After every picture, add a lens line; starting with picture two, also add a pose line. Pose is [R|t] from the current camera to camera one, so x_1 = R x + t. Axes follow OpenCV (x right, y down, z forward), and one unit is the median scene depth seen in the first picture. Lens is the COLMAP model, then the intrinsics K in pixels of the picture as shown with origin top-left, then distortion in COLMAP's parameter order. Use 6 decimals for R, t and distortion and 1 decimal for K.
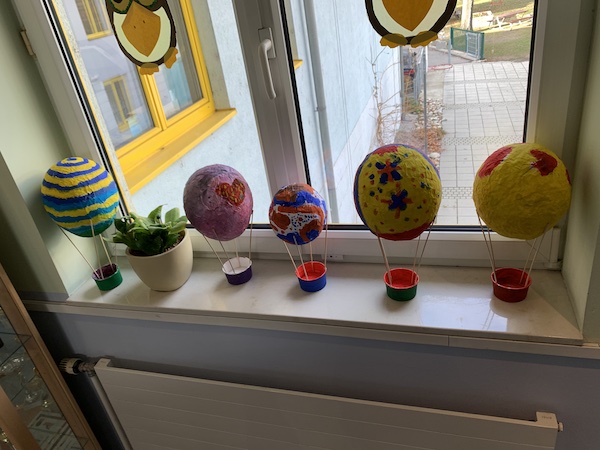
lens RADIAL K [[456.2, 0, 300.0], [0, 456.2, 225.0], [0, 0, 1]] dist [0.011871, -0.034768]
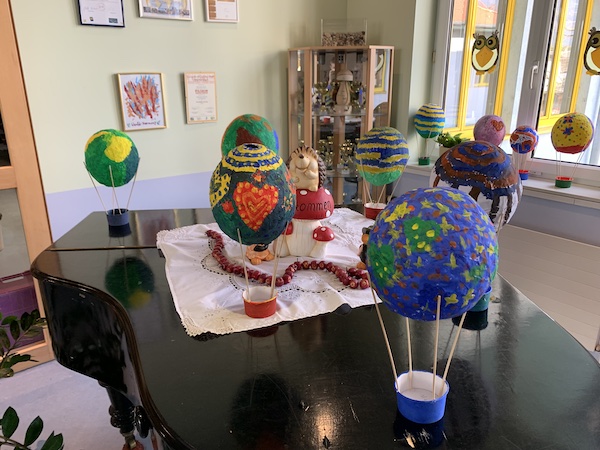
lens RADIAL K [[456.2, 0, 300.0], [0, 456.2, 225.0], [0, 0, 1]] dist [0.011871, -0.034768]
pose [[0.805041, 0.313455, -0.503642, 0.367971], [-0.380984, 0.923959, -0.033929, 0.852348], [0.454709, 0.219194, 0.863246, -1.340630]]
